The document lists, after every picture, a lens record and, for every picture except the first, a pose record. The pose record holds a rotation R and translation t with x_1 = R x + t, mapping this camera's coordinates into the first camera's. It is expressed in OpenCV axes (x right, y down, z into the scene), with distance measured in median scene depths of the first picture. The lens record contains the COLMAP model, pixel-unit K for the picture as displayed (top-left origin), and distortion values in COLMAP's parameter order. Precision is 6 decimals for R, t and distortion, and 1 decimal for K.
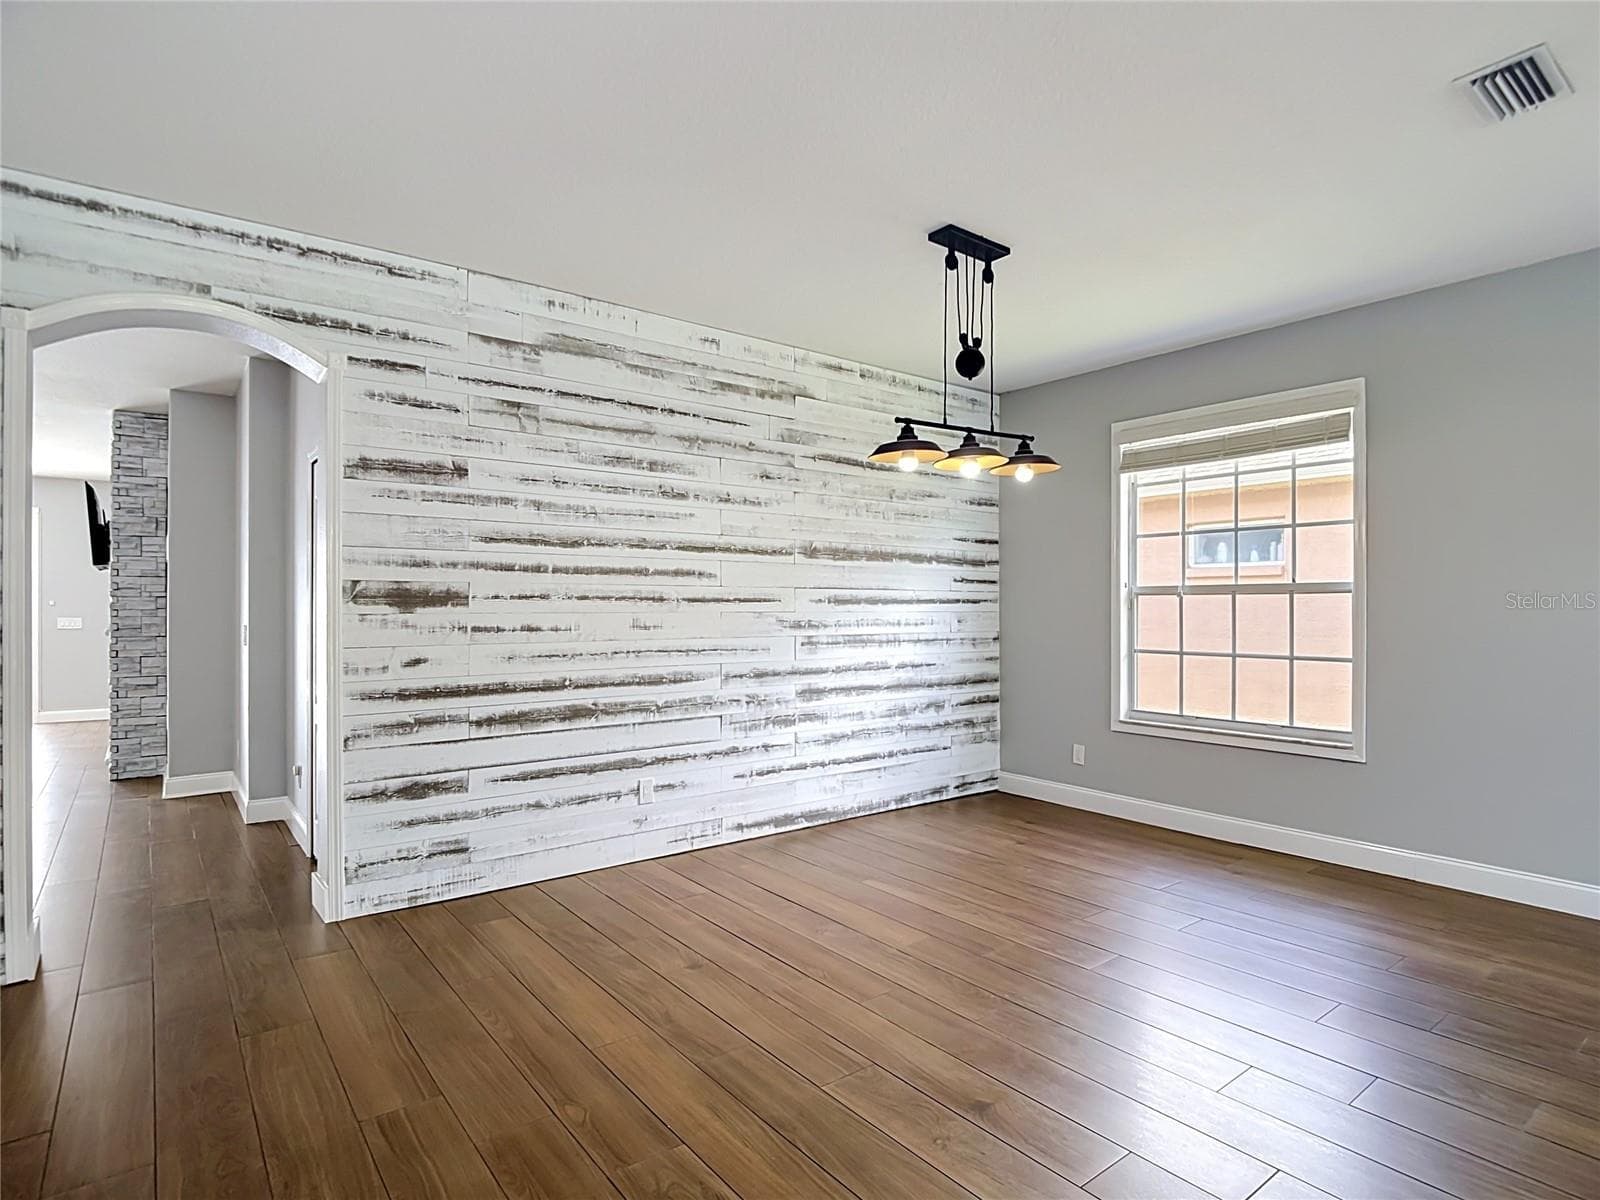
lens RADIAL K [[846.0, 0, 798.8], [0, 846.0, 602.7], [0, 0, 1]] dist [0.007156, -0.021745]
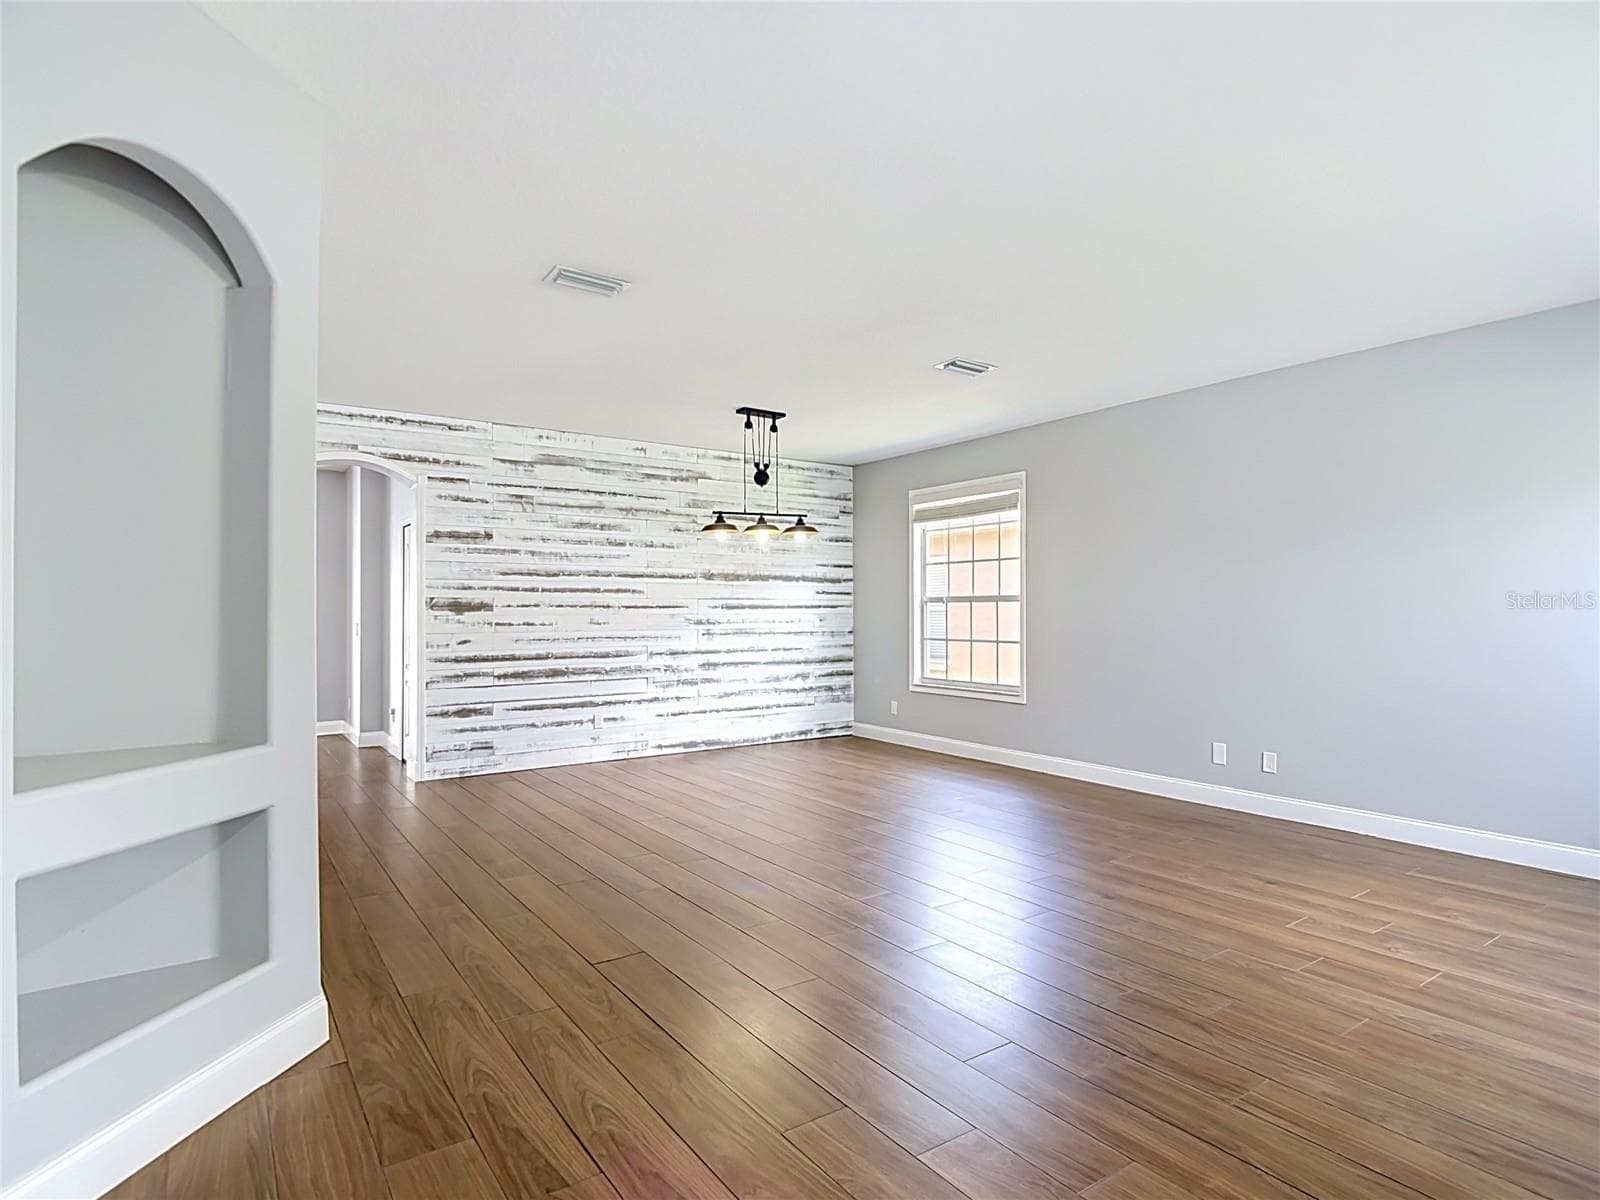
lens RADIAL K [[846.0, 0, 803.1], [0, 846.0, 601.5], [0, 0, 1]] dist [0.007156, -0.021745]
pose [[0.998992, -0.003024, -0.044783, 0.280375], [0.002828, 0.999986, -0.004454, -0.005462], [0.044796, 0.004323, 0.998987, -0.615779]]
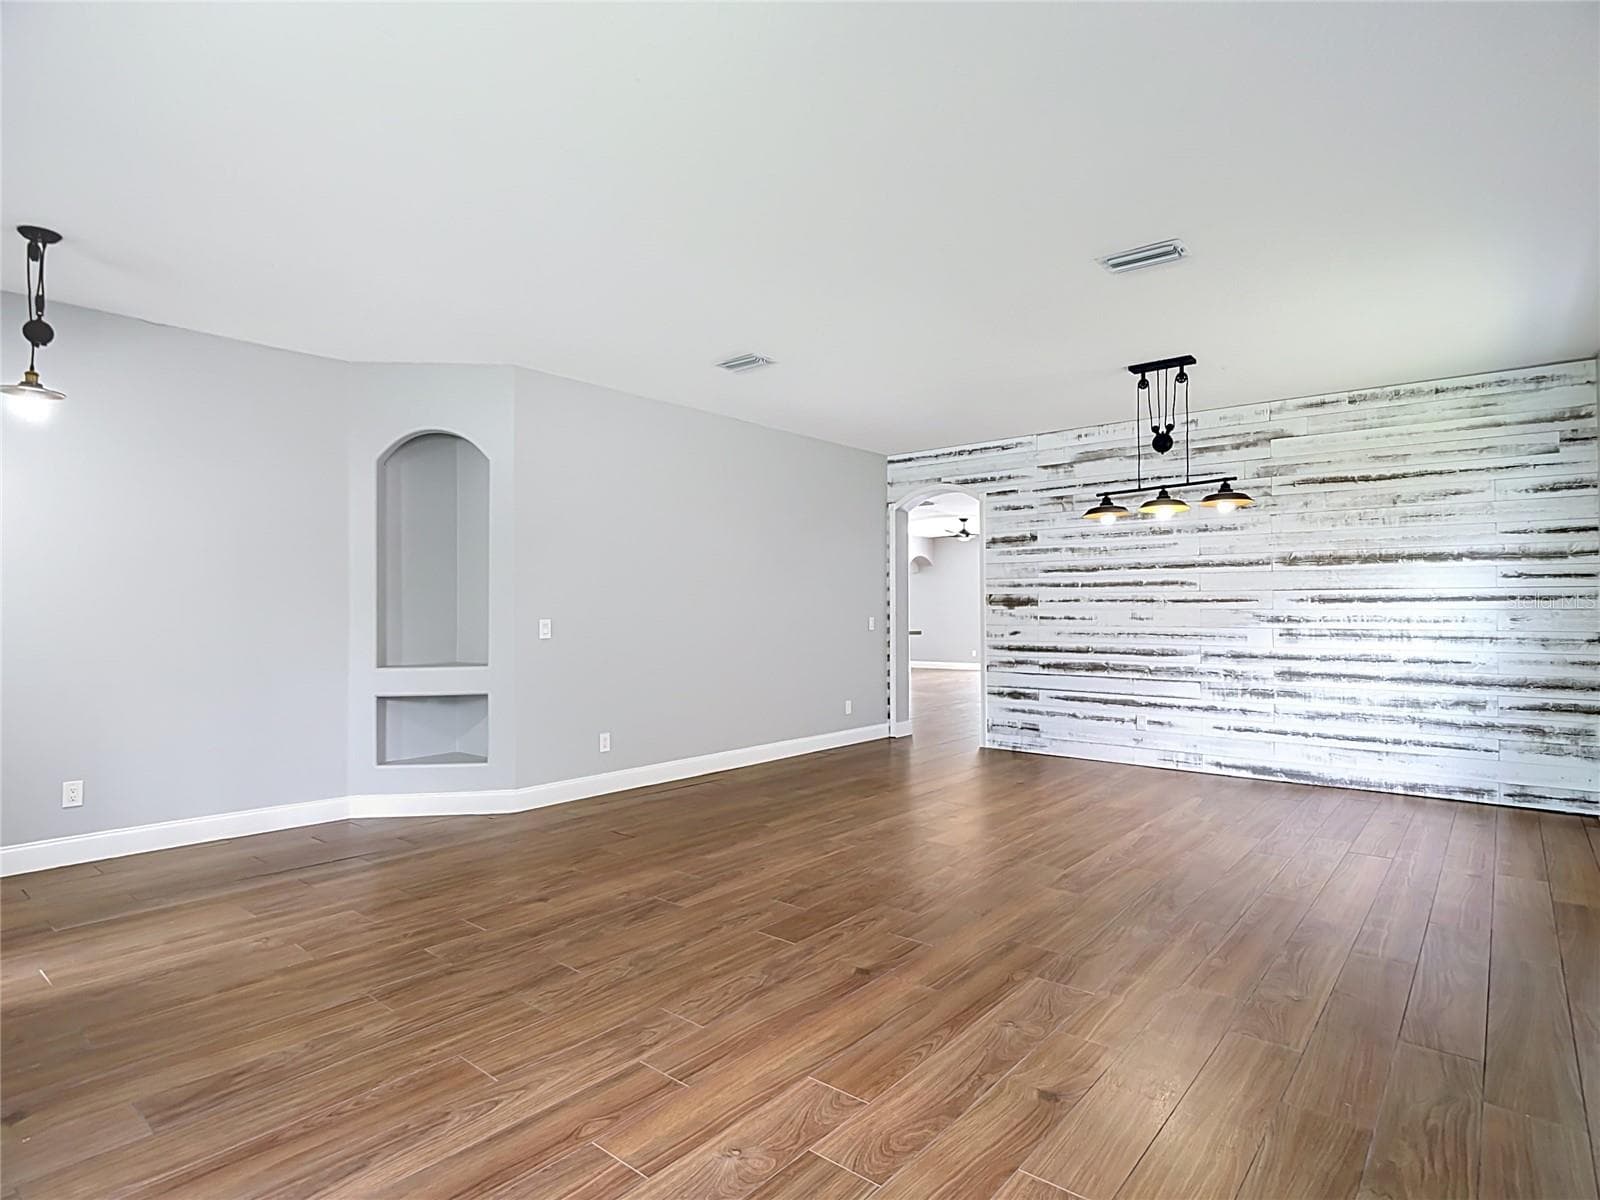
lens RADIAL K [[846.0, 0, 805.4], [0, 846.0, 598.6], [0, 0, 1]] dist [0.007156, -0.021745]
pose [[0.225339, -0.013734, -0.974184, 1.143873], [0.006603, 0.999899, -0.012569, 0.006690], [0.974258, -0.003600, 0.225407, 0.029458]]
